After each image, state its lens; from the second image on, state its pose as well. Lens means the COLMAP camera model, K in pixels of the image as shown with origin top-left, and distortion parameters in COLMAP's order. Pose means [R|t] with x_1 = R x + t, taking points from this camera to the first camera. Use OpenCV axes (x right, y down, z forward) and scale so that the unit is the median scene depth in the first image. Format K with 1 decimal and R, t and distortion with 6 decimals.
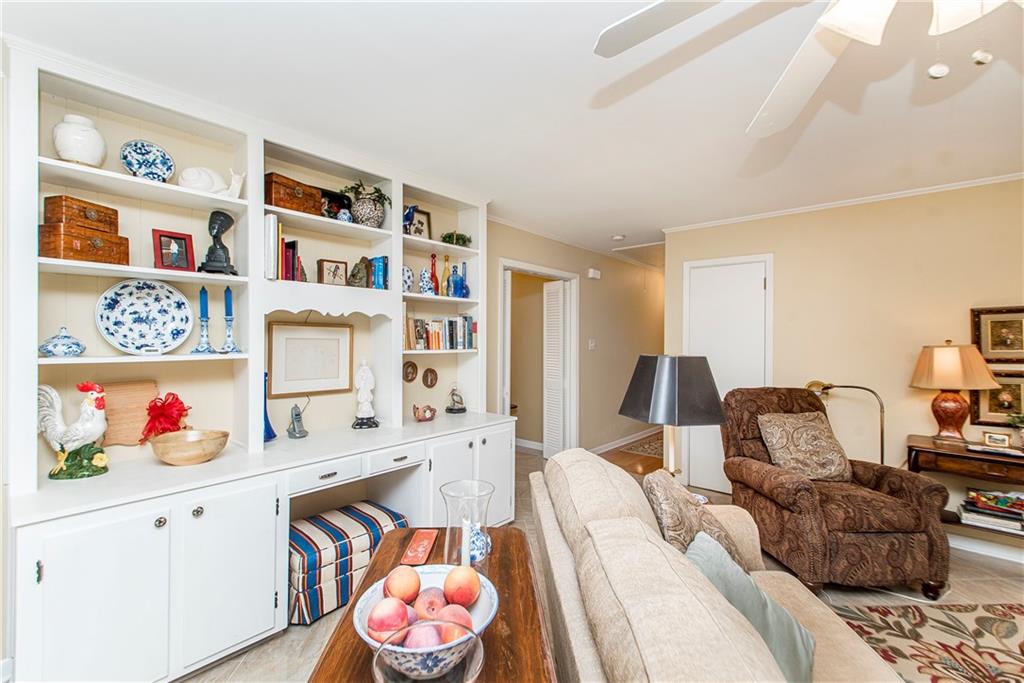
lens RADIAL K [[442.7, 0, 512.0], [0, 442.7, 341.5], [0, 0, 1]] dist [0.001043, 0.000198]
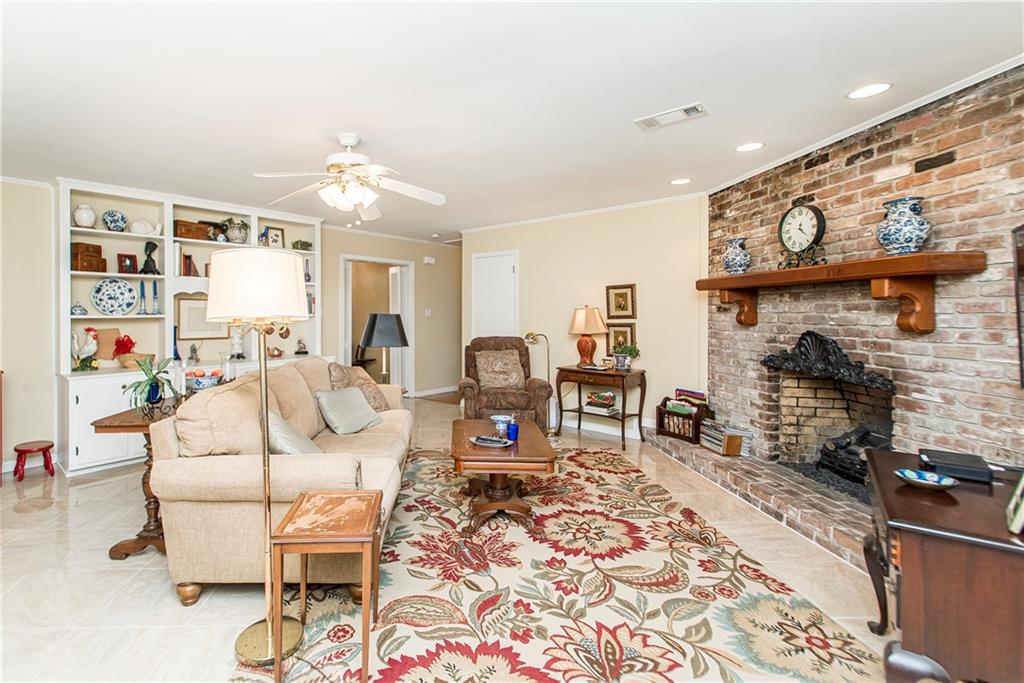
lens RADIAL K [[464.9, 0, 460.6], [0, 464.9, 313.7], [0, 0, 1]] dist [0.000353, 0.000051]
pose [[0.999826, -0.010224, -0.015577, 0.720508], [0.010146, 0.999936, -0.005037, 0.045024], [0.015628, 0.004878, 0.999866, -1.004219]]
